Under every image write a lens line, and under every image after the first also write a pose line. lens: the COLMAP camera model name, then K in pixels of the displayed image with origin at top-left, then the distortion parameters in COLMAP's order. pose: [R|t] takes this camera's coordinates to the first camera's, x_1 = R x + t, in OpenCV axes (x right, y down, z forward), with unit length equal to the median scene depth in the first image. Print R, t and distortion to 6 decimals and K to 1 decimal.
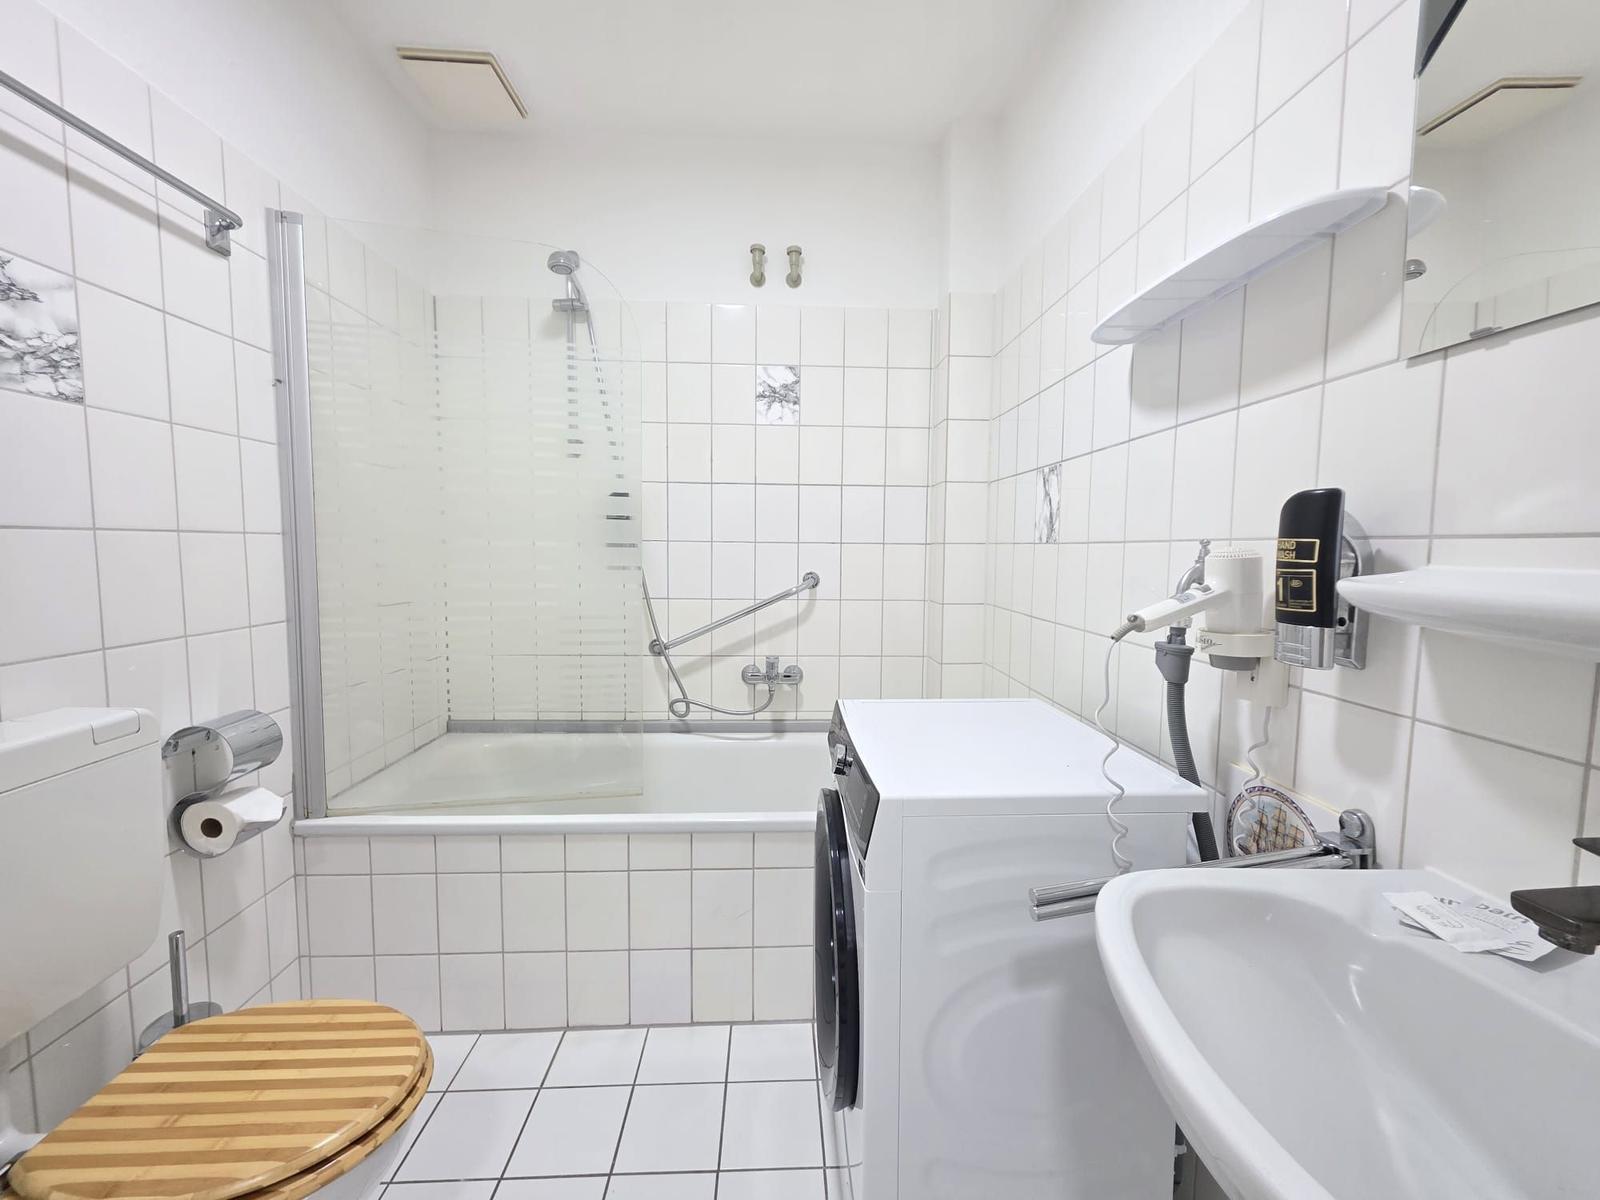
lens RADIAL K [[637.0, 0, 802.8], [0, 637.0, 596.6], [0, 0, 1]] dist [0.000662, -0.000124]
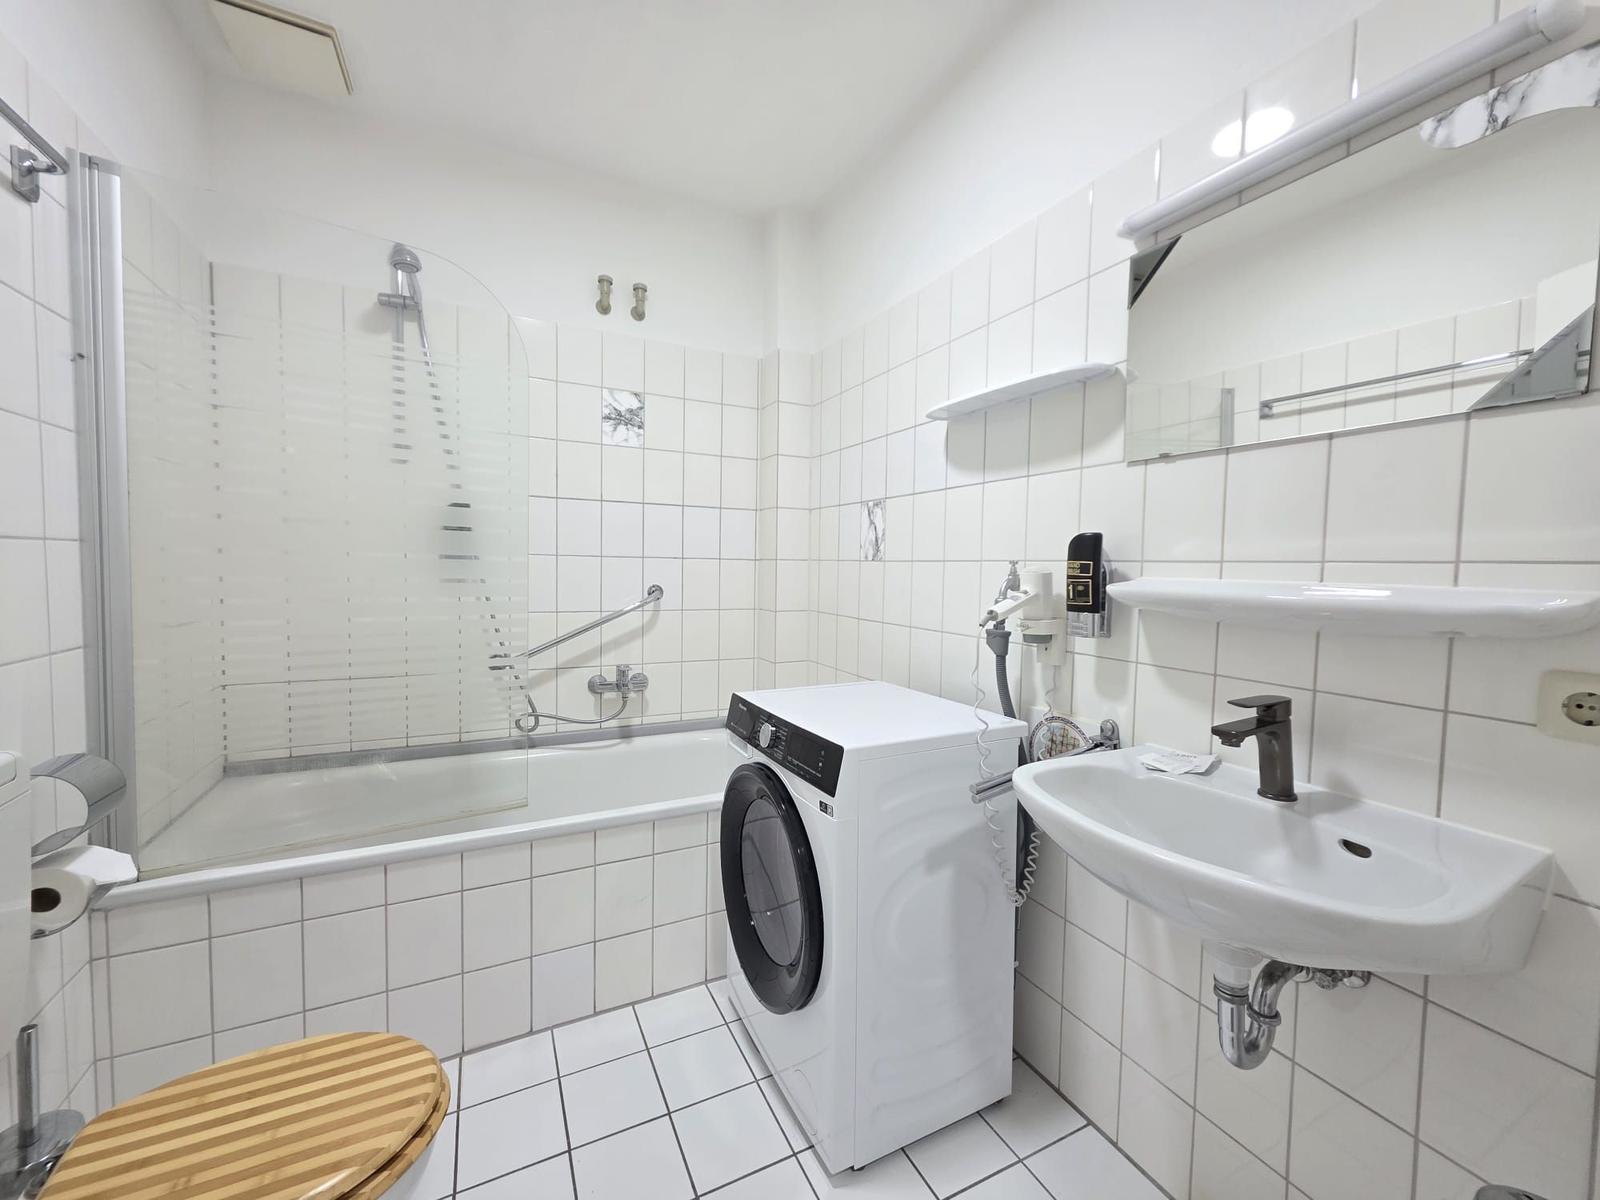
lens RADIAL K [[637.0, 0, 801.2], [0, 637.0, 597.0], [0, 0, 1]] dist [0.000662, -0.000124]
pose [[0.913523, -0.013159, 0.406575, -0.297803], [0.021801, 0.999624, -0.016631, 0.007682], [-0.406203, 0.024057, 0.913466, -0.122017]]
